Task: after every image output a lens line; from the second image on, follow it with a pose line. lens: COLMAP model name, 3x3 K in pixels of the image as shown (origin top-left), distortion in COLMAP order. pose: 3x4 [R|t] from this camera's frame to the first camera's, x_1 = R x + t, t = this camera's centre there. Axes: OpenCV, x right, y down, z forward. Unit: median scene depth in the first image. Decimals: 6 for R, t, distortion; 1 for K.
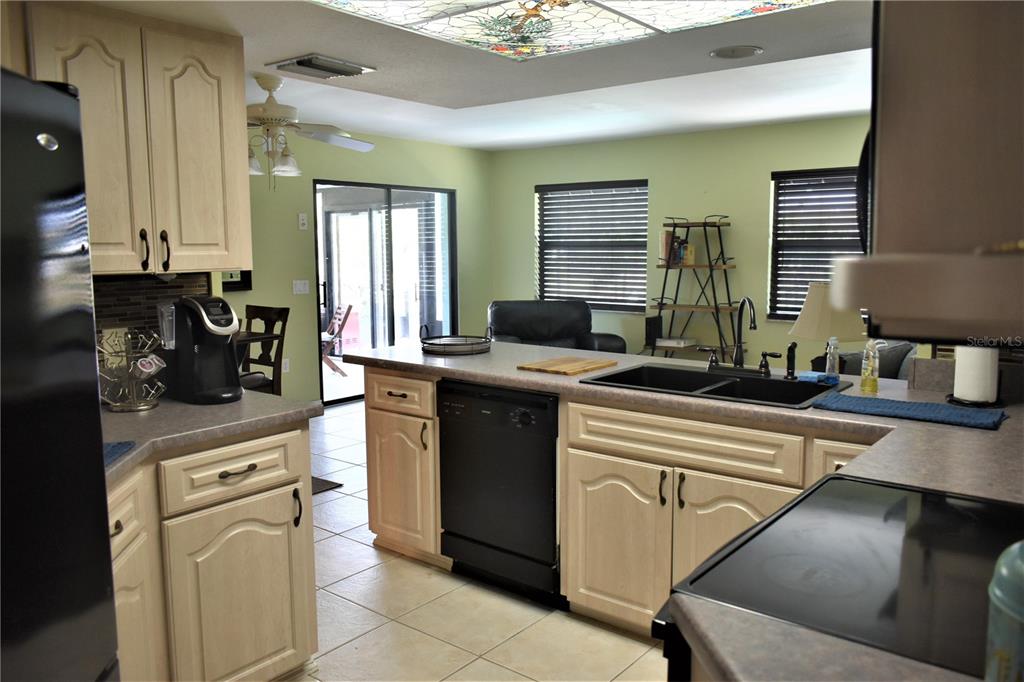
lens RADIAL K [[783.7, 0, 514.5], [0, 783.7, 337.5], [0, 0, 1]] dist [-0.025727, 0.013477]
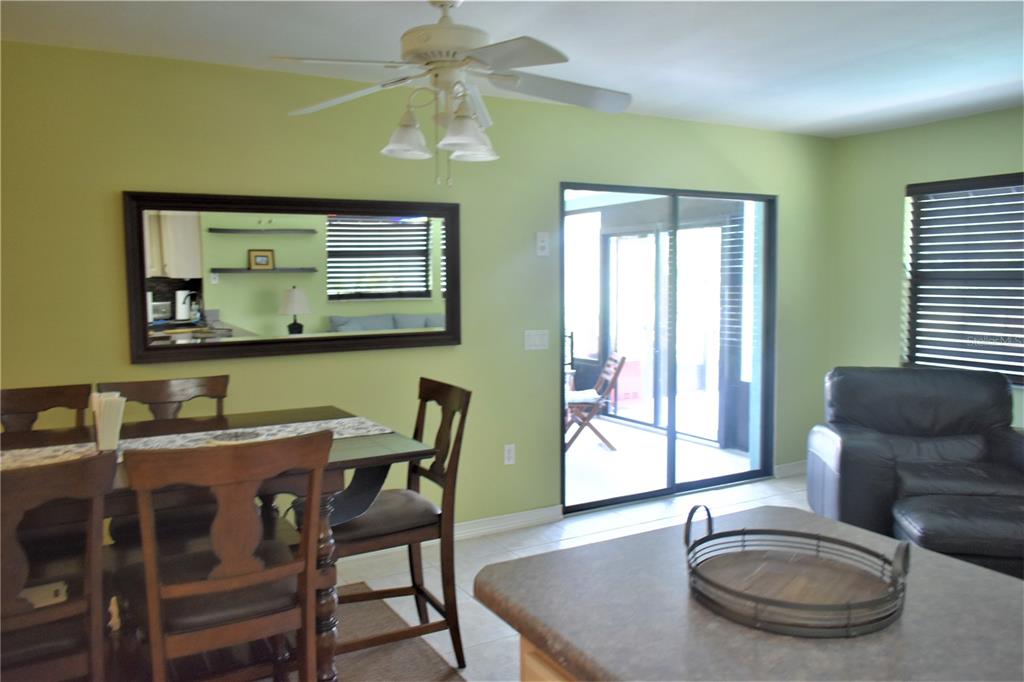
lens RADIAL K [[783.7, 0, 514.5], [0, 783.7, 337.5], [0, 0, 1]] dist [-0.025727, 0.013477]
pose [[0.926521, 0.028238, -0.375181, -0.046818], [-0.042188, 0.998688, -0.029018, -0.061246], [0.373869, 0.042714, 0.926497, 0.483349]]
